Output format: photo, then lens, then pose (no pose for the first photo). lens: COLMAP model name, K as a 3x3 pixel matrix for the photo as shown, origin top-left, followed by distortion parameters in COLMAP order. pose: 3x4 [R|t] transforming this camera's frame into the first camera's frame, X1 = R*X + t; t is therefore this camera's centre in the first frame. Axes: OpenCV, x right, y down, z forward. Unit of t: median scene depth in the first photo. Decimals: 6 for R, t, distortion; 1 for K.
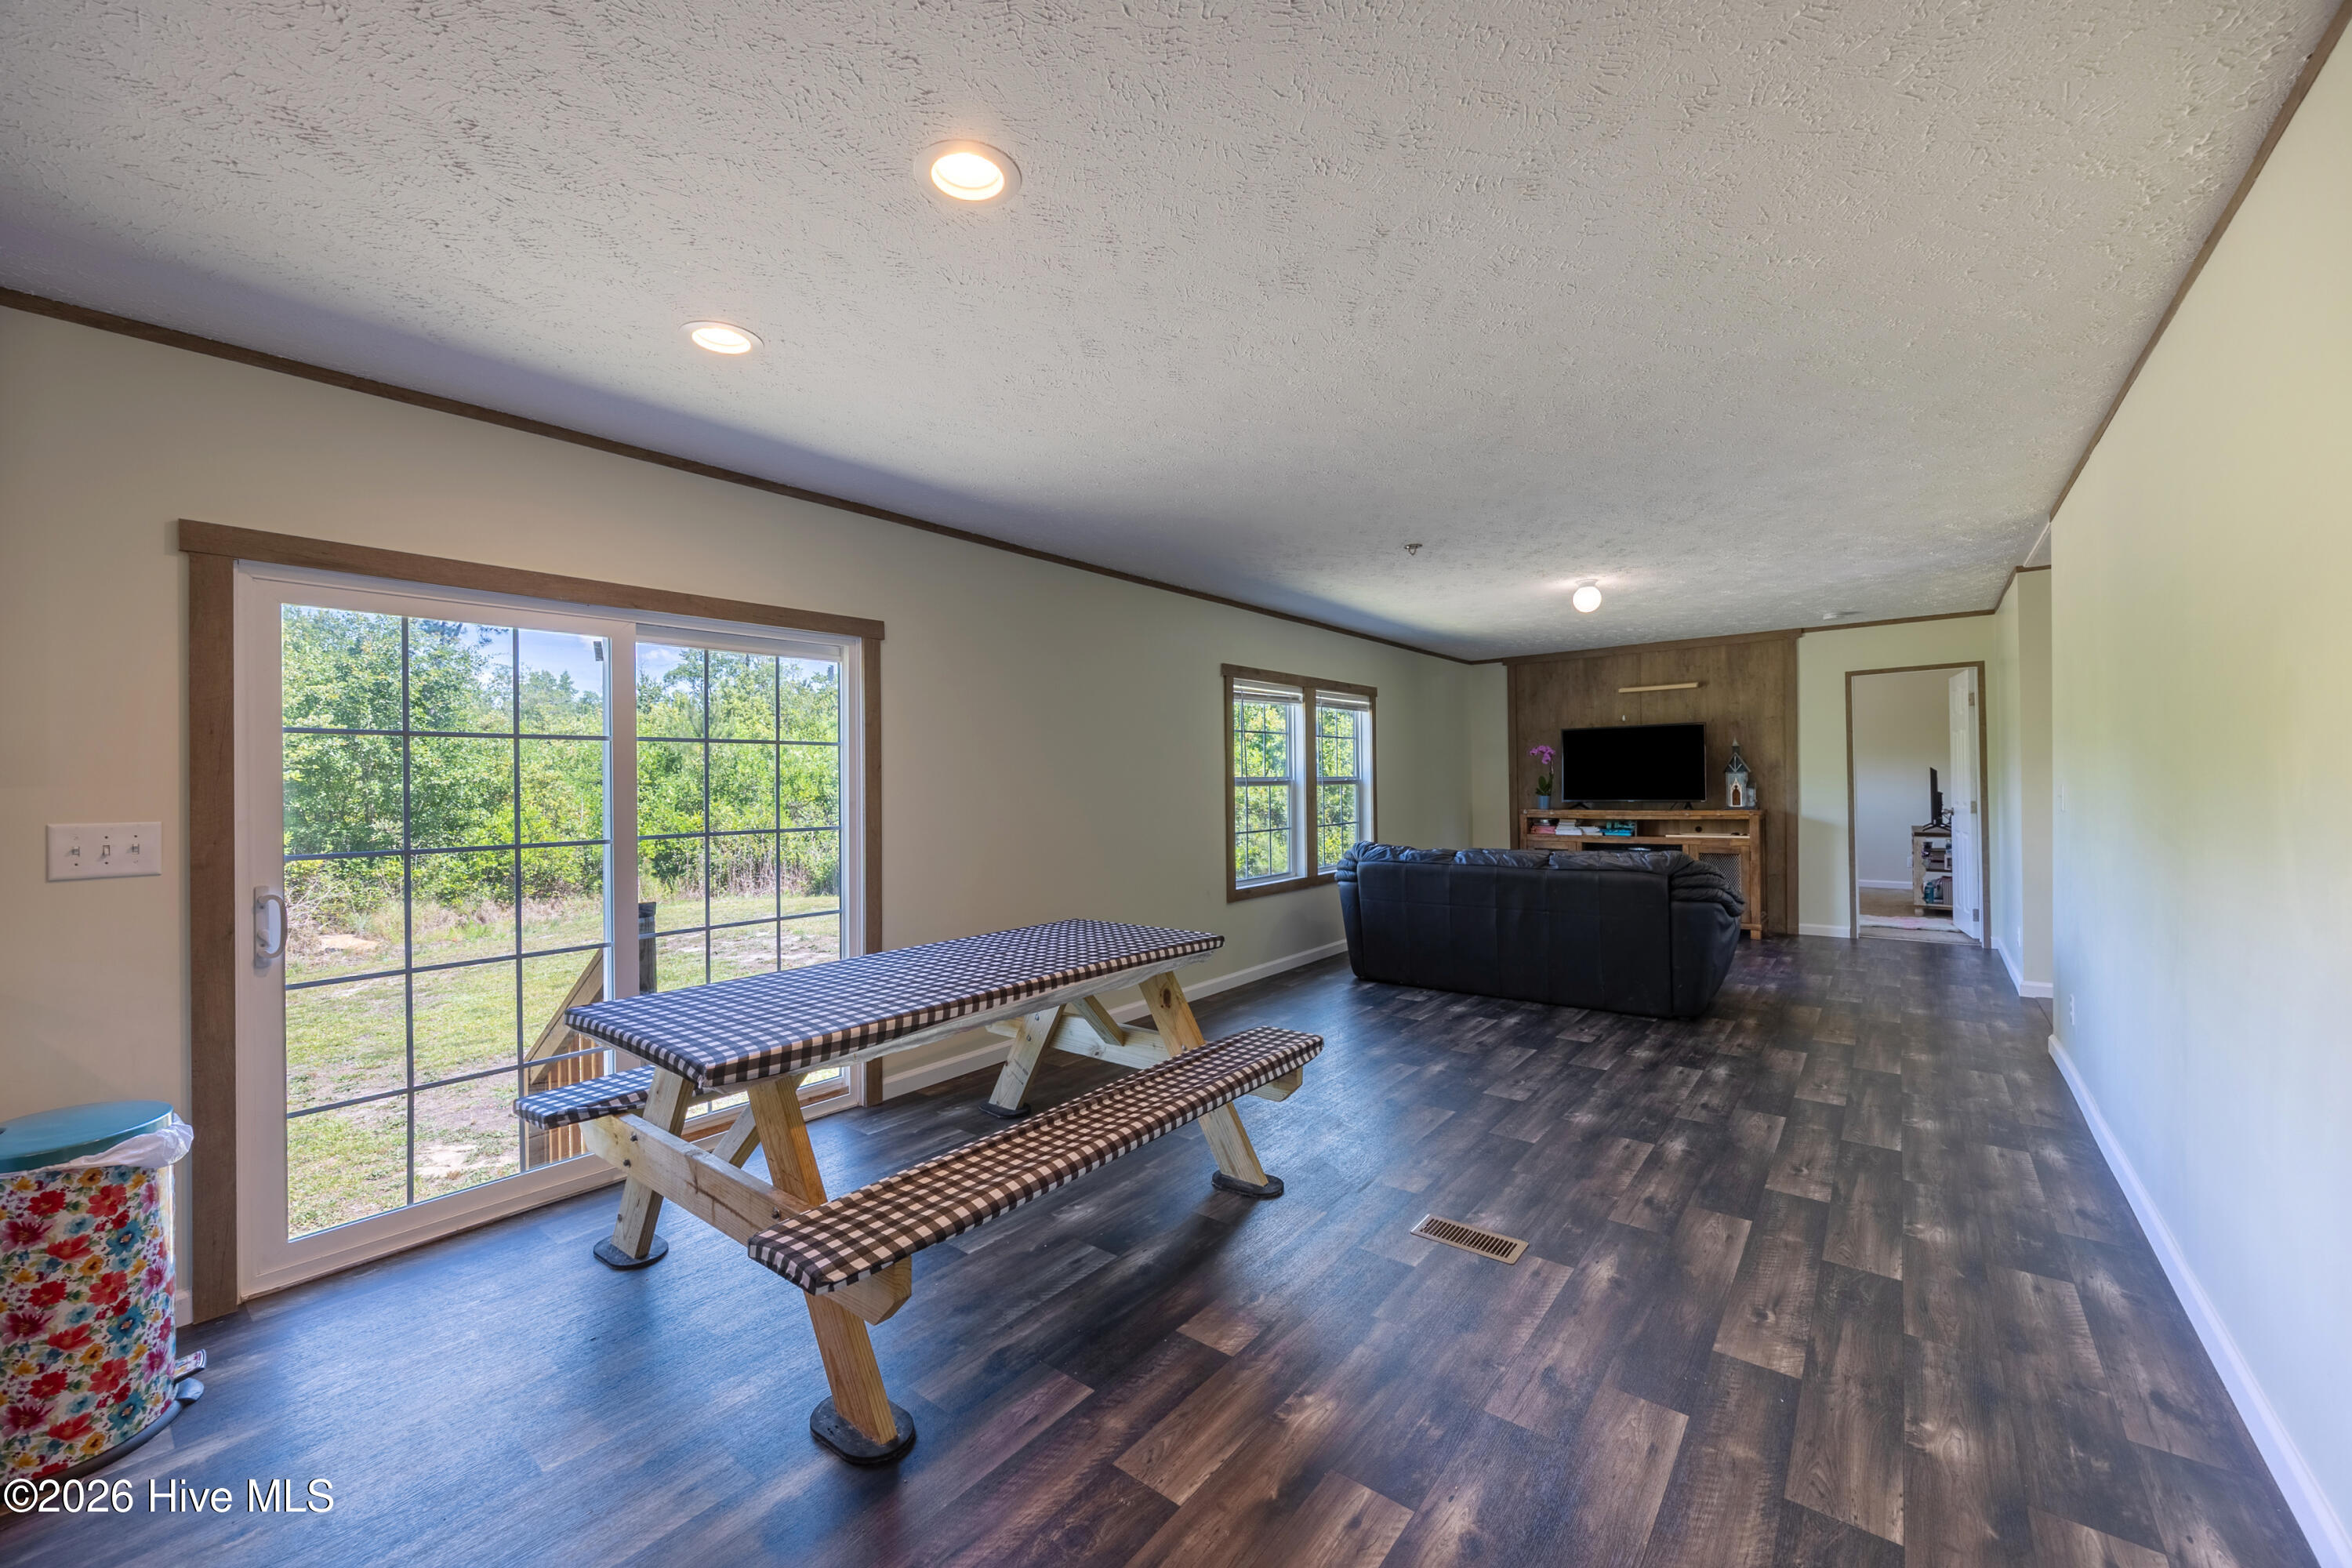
lens RADIAL K [[904.5, 0, 1175.1], [0, 904.5, 778.6], [0, 0, 1]] dist [-0.002479, 0.000026]
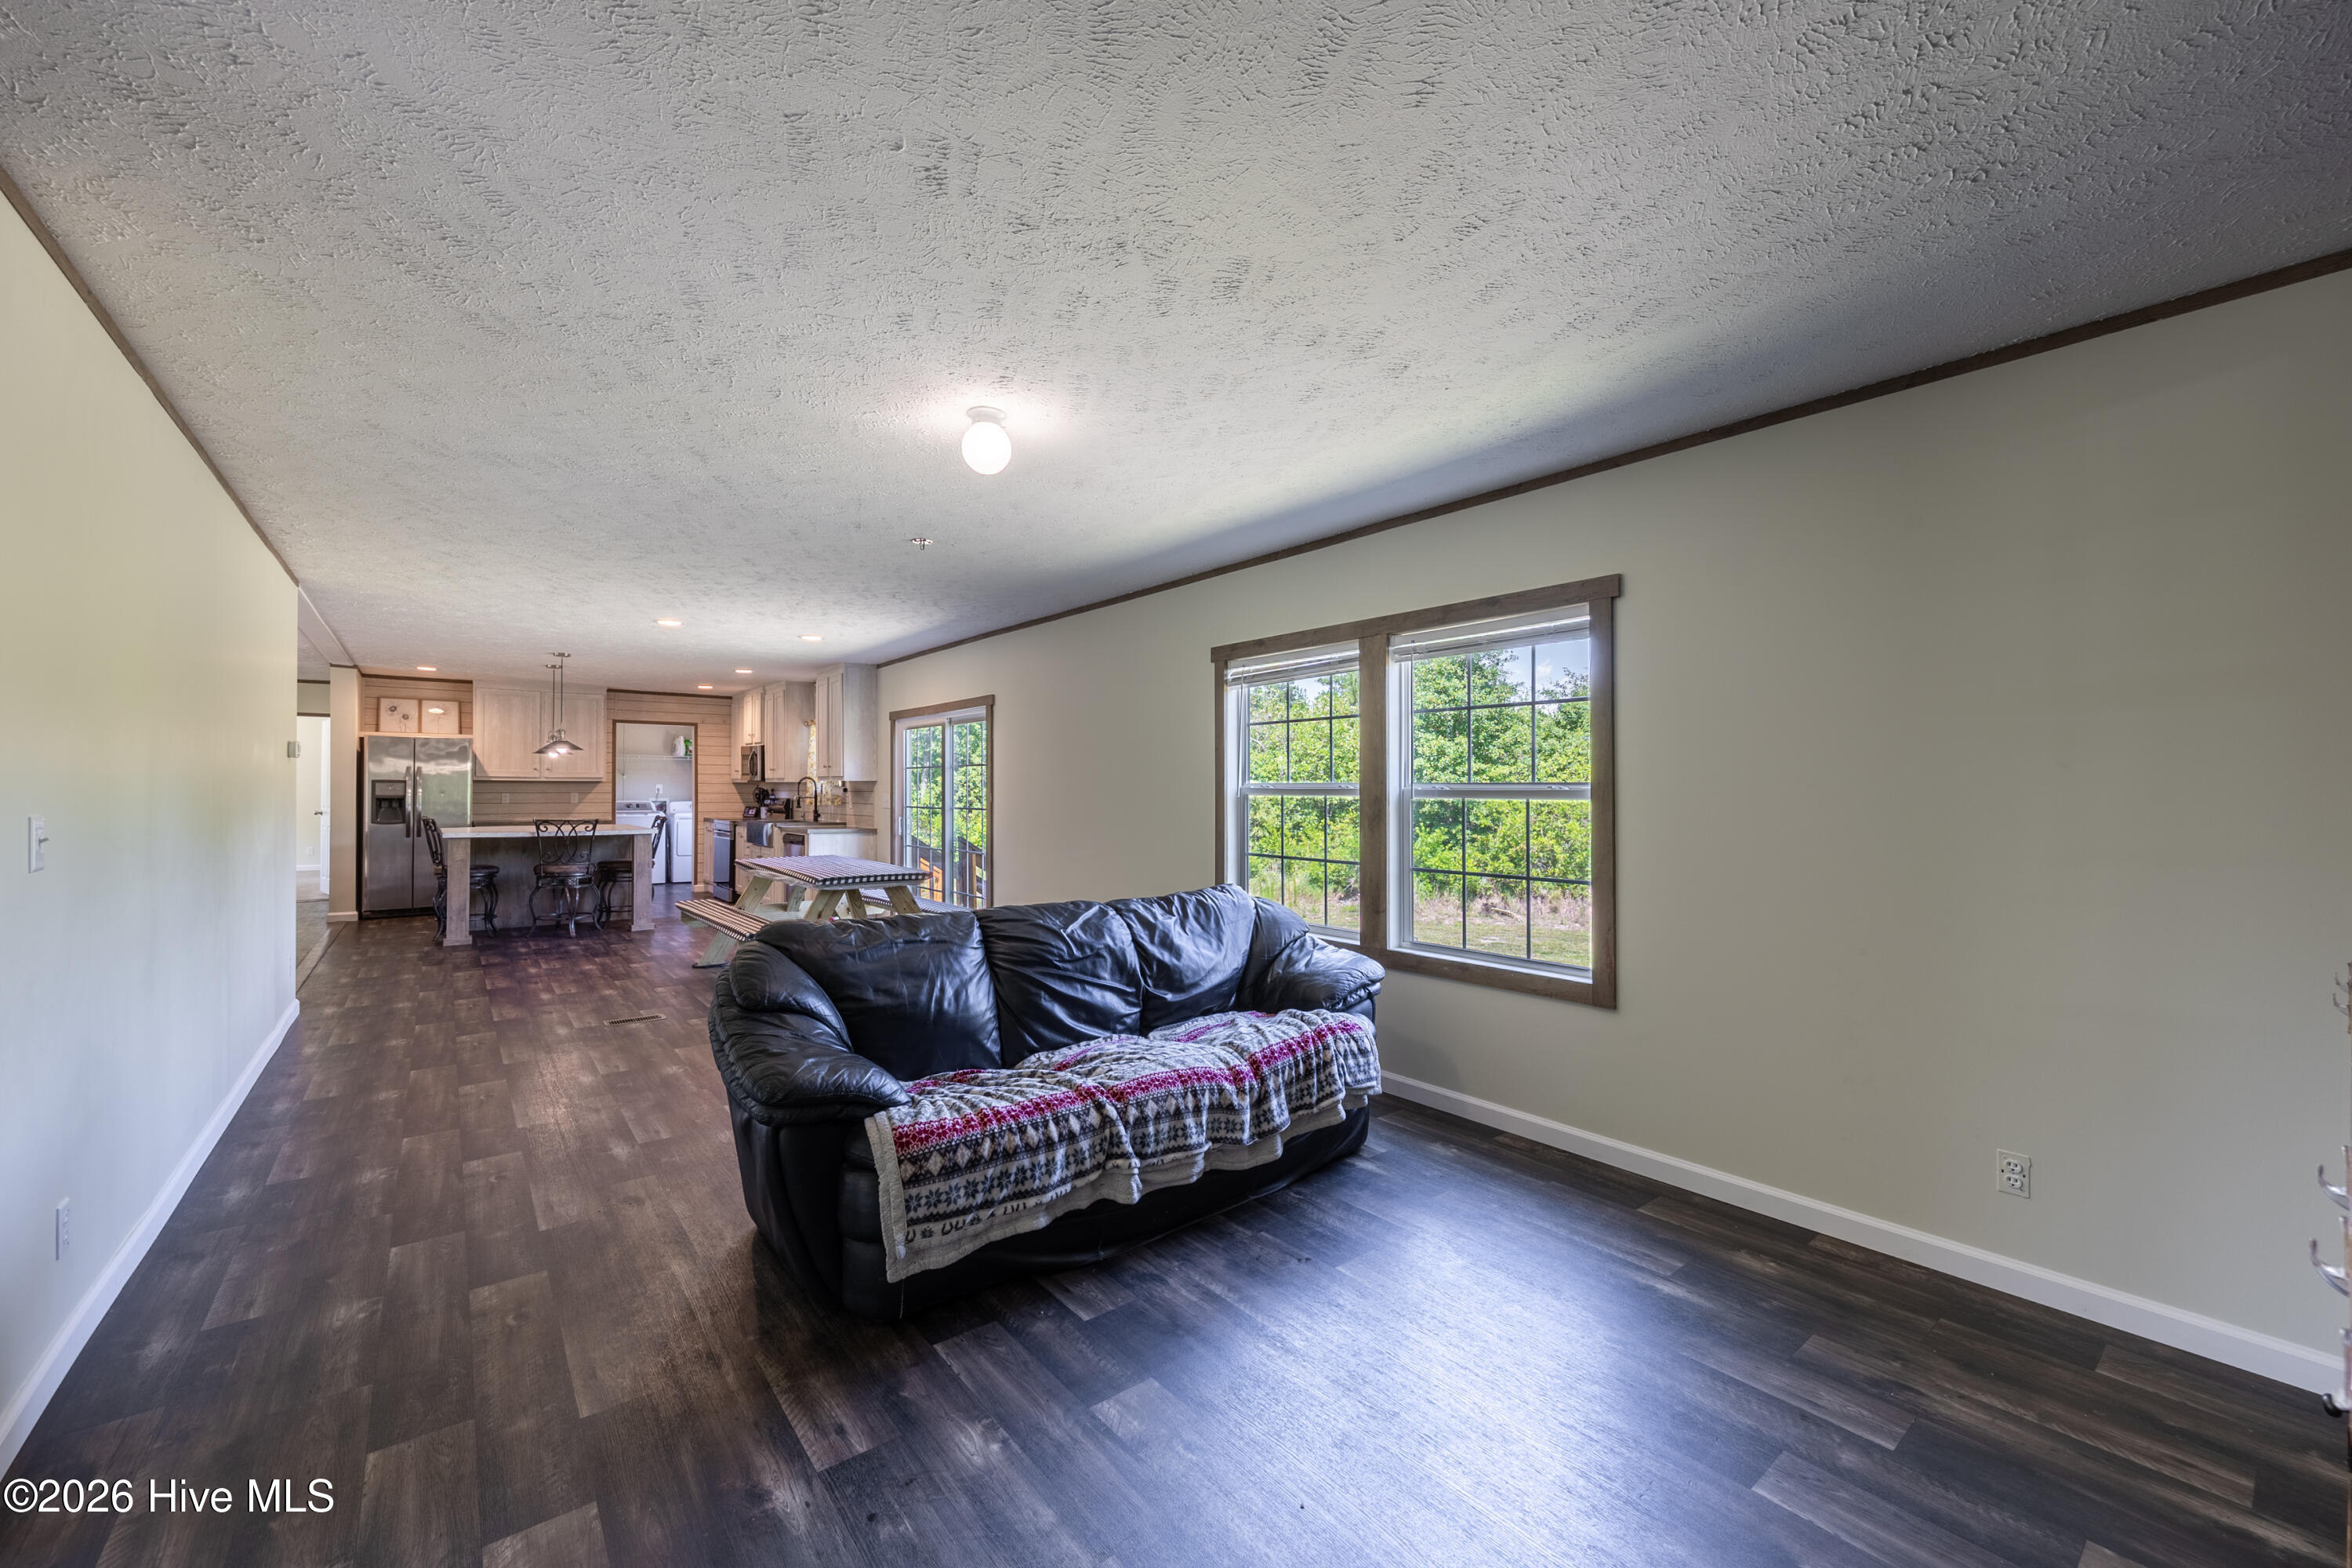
lens RADIAL K [[905.7, 0, 1149.3], [0, 905.7, 782.3], [0, 0, 1]] dist [-0.000166, 0.000100]
pose [[-0.235453, 0.006025, -0.971867, 0.733989], [0.005357, 0.999974, 0.004901, -0.003874], [0.971871, -0.004052, -0.235479, 0.957342]]
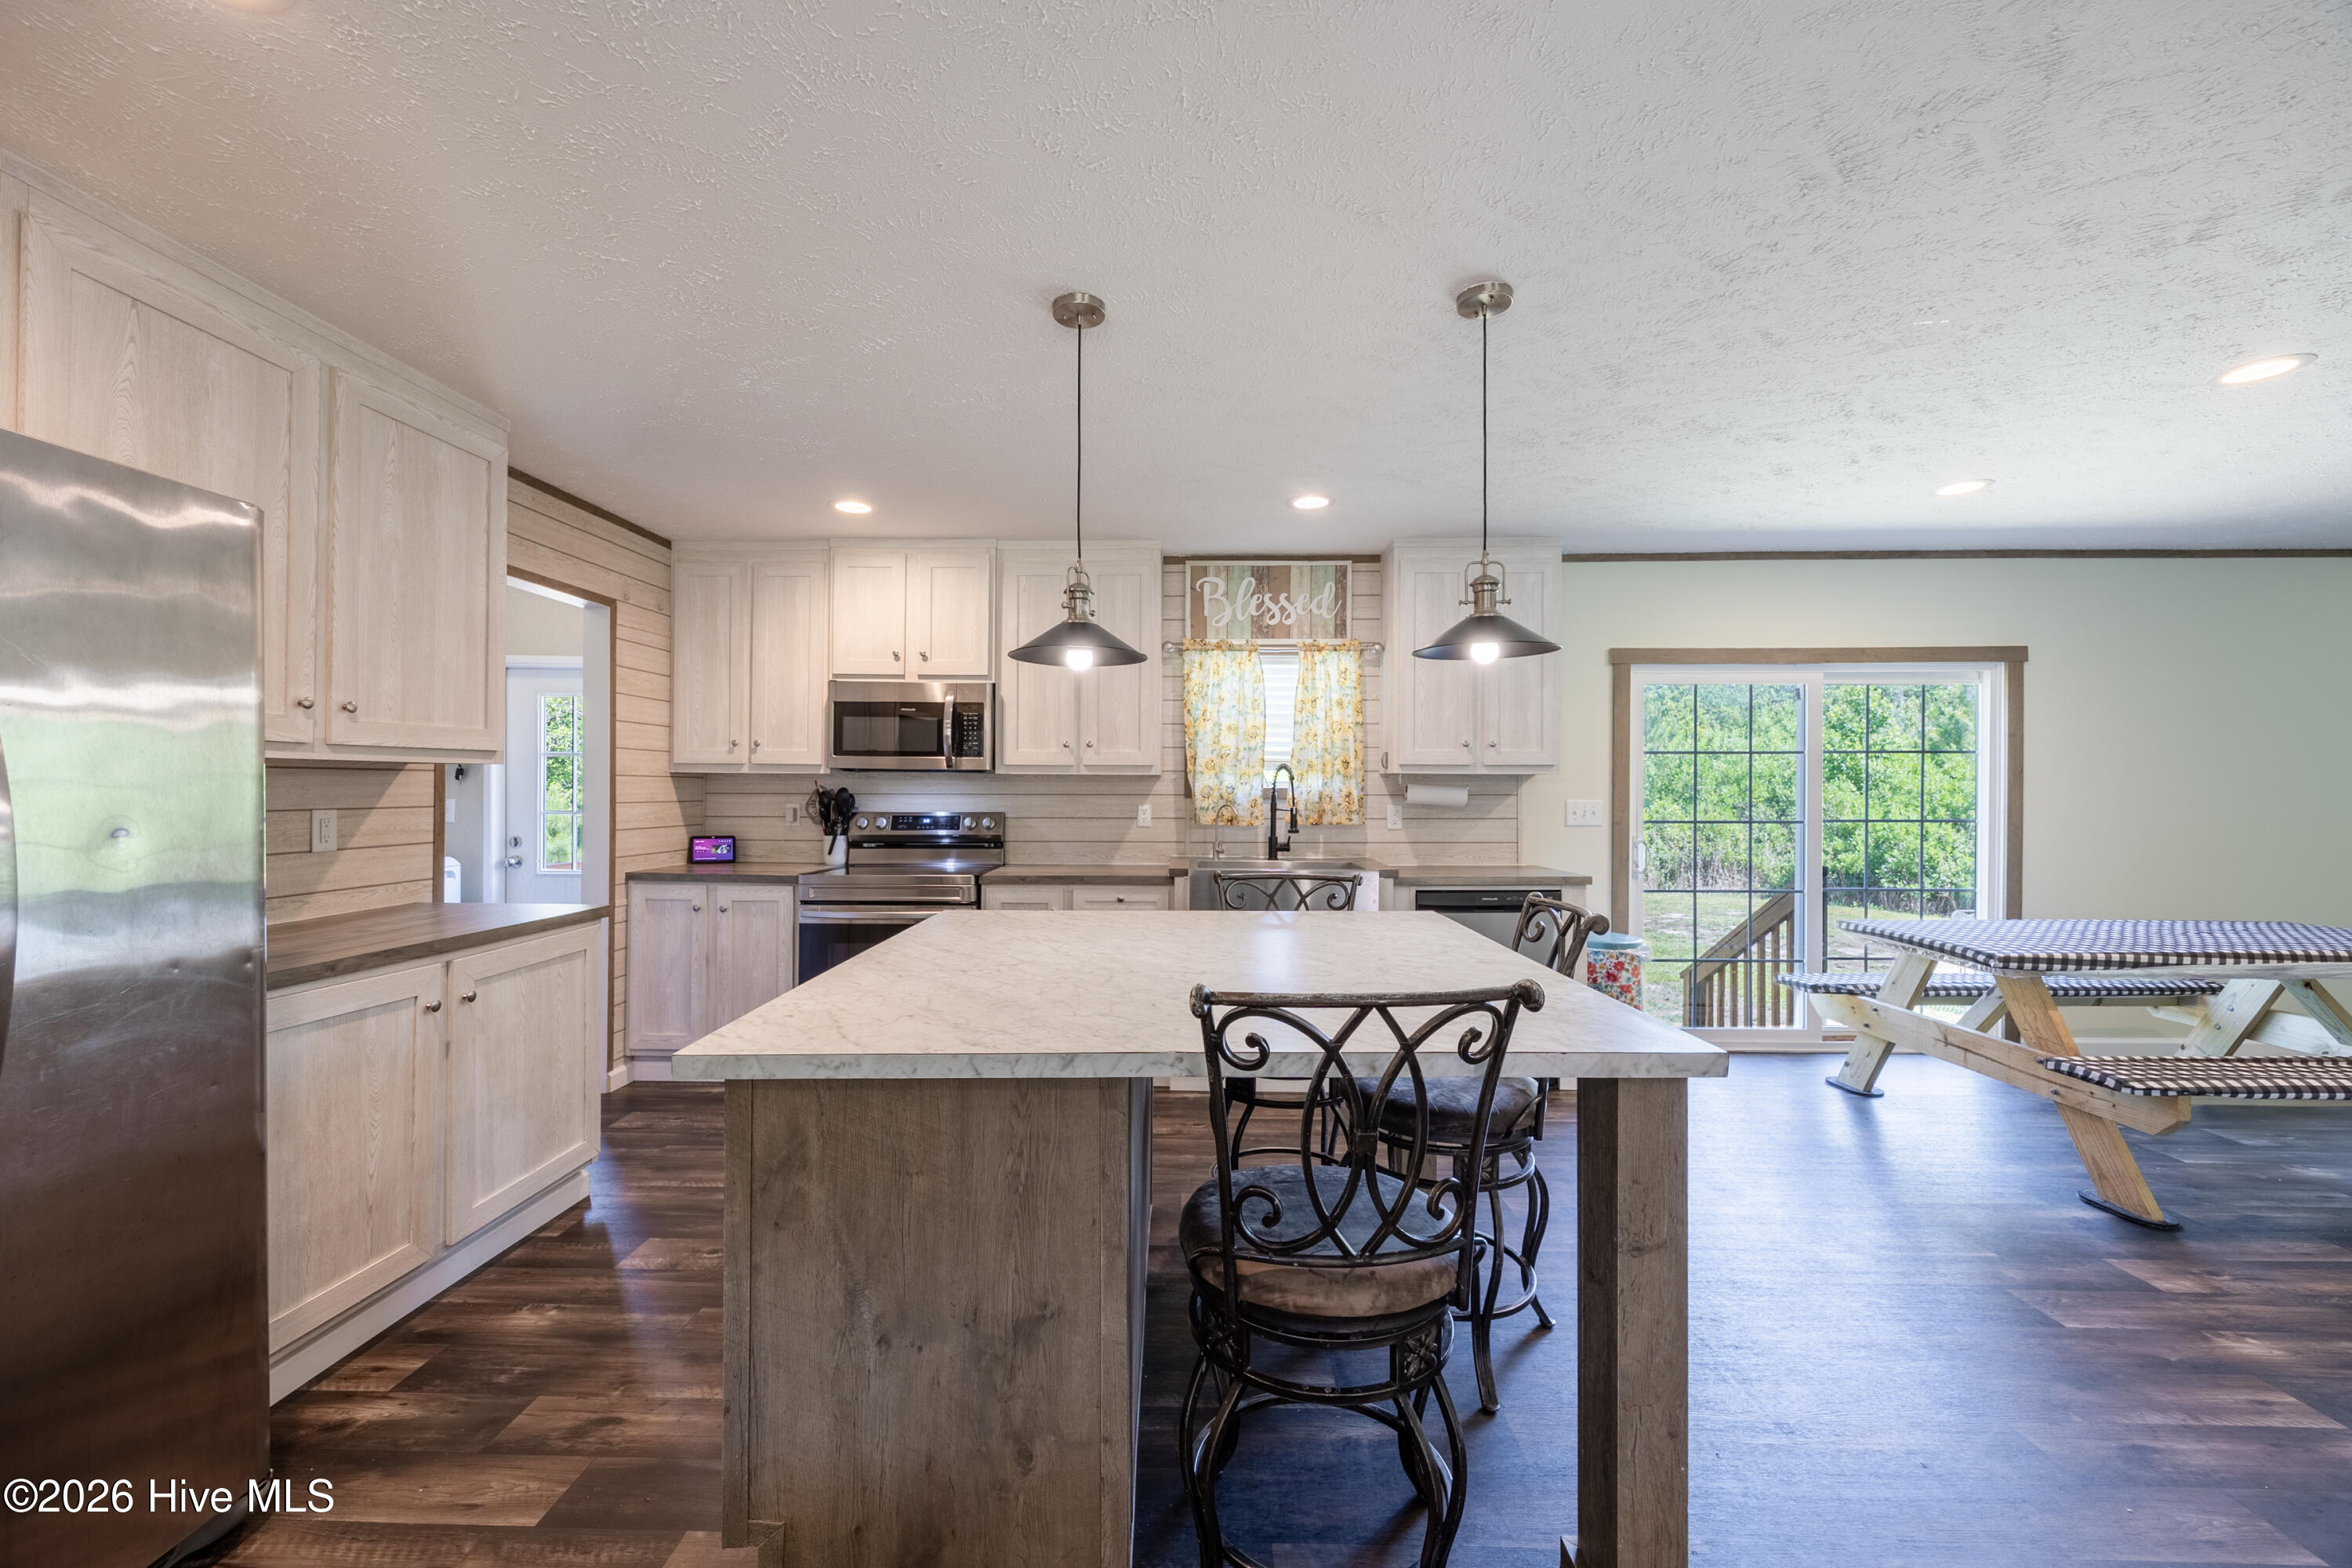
lens RADIAL K [[911.8, 0, 1170.9], [0, 911.8, 781.4], [0, 0, 1]] dist [-0.000149, -0.000162]
pose [[0.602852, 0.009328, -0.797798, -0.027425], [-0.006310, 0.999956, 0.006924, -0.000328], [0.797828, 0.000860, 0.602884, -0.328446]]
